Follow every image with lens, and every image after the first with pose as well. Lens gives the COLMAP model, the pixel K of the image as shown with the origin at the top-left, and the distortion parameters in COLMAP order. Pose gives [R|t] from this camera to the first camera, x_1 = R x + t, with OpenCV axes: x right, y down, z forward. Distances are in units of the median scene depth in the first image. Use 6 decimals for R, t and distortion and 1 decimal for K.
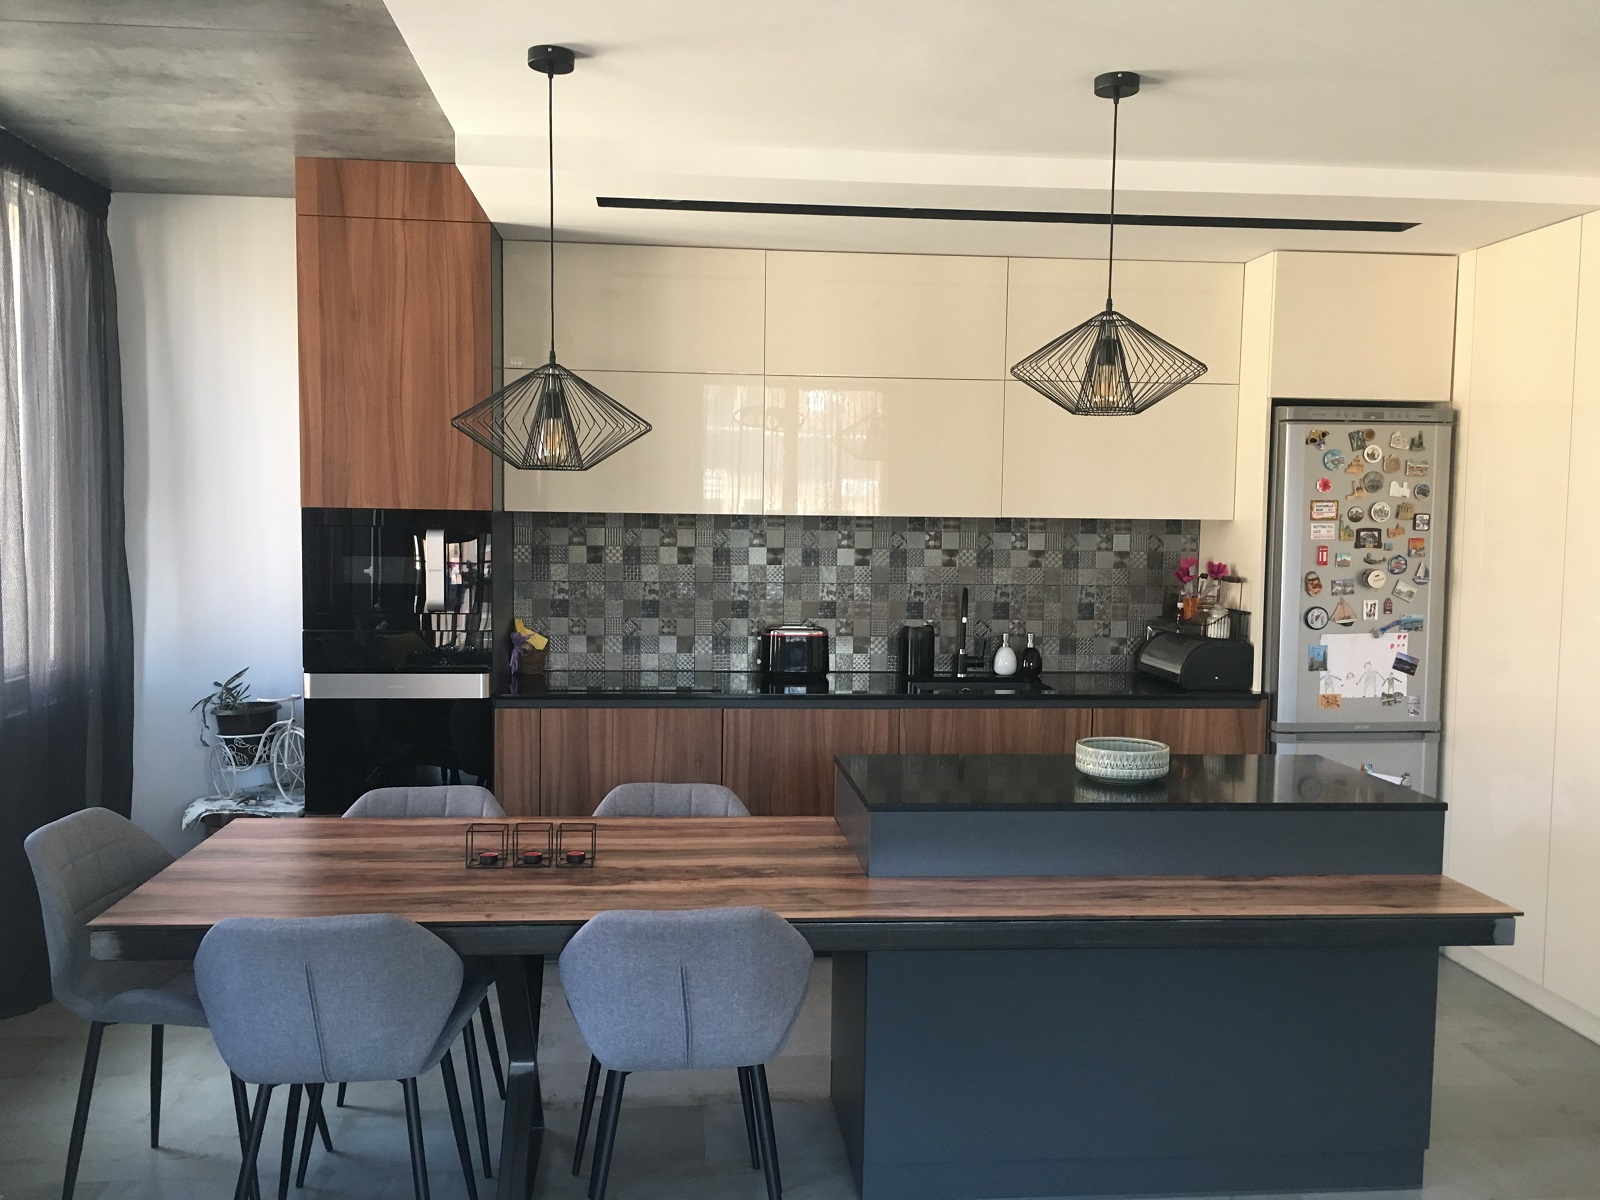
lens RADIAL K [[1366.4, 0, 790.5], [0, 1366.4, 612.3], [0, 0, 1]] dist [0.073620, -0.100796]
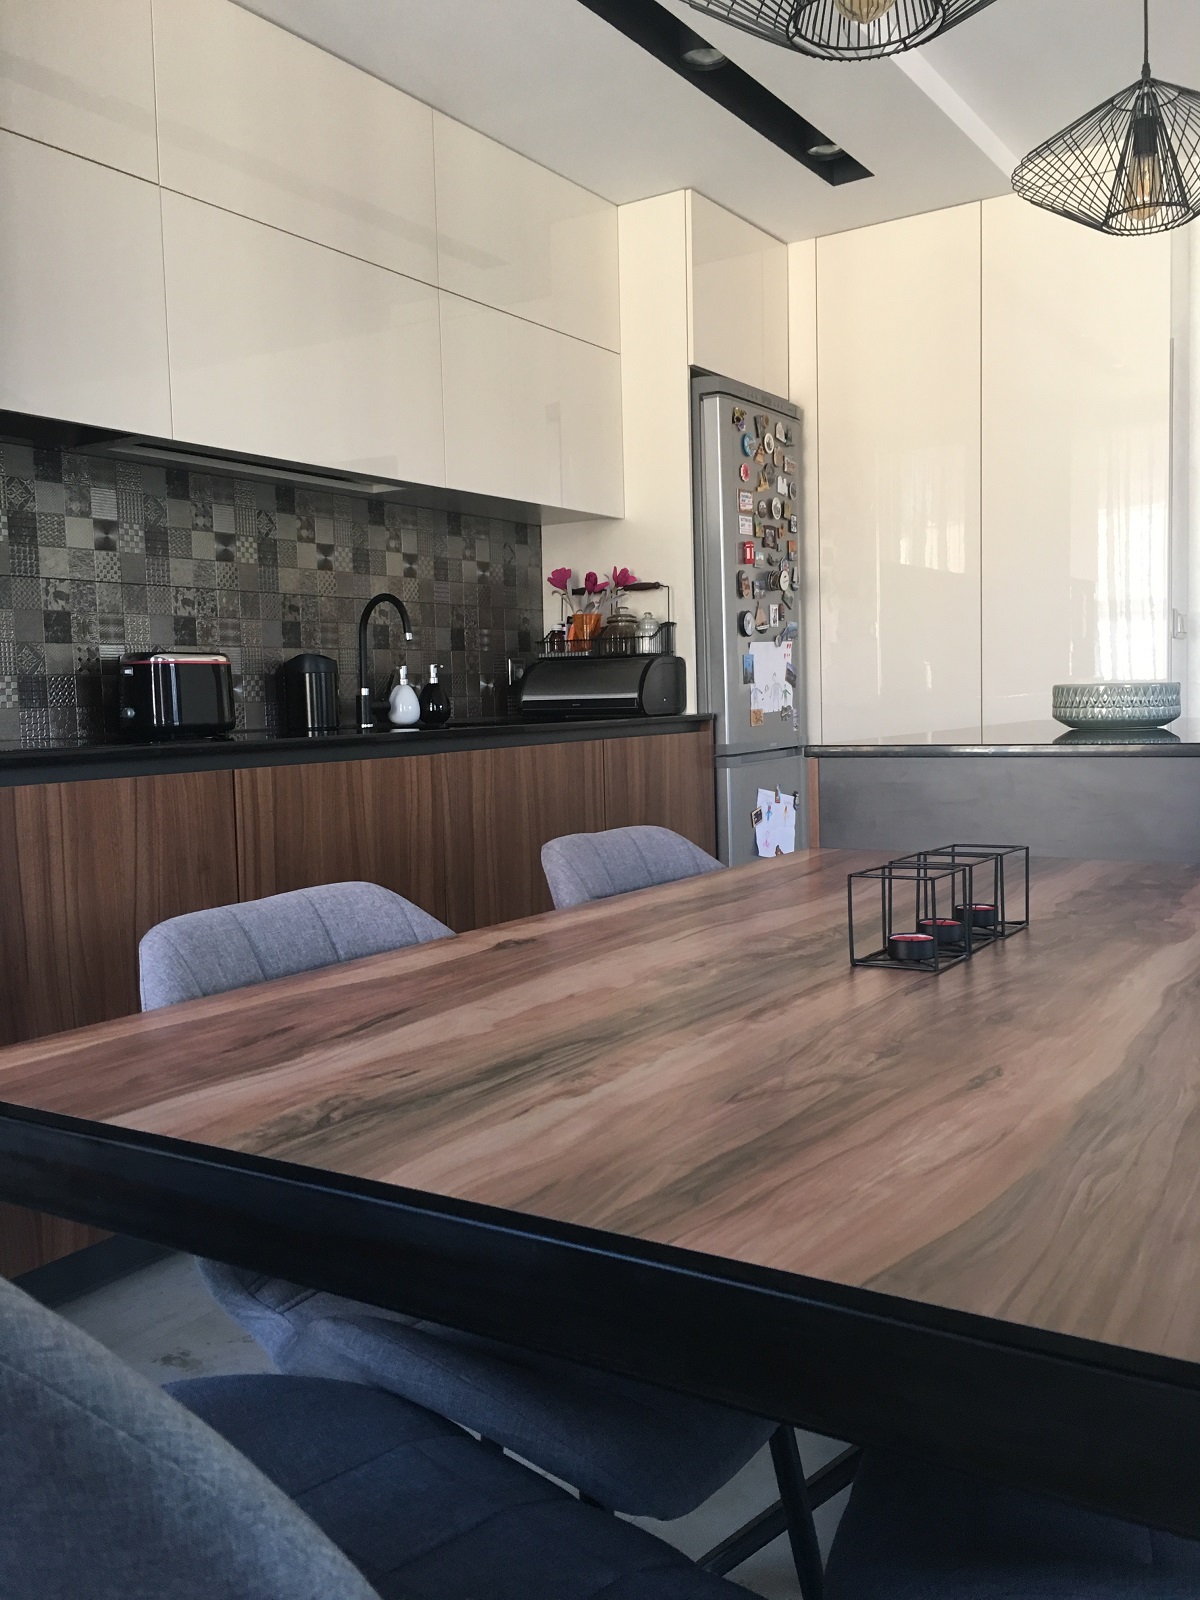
lens RADIAL K [[1366.4, 0, 596.5], [0, 1366.4, 800.8], [0, 0, 1]] dist [0.073620, -0.100796]
pose [[0.625308, -0.092603, 0.774864, -0.381507], [0.093129, 0.994694, 0.043721, 0.071348], [-0.774801, 0.044823, 0.630614, 0.529315]]
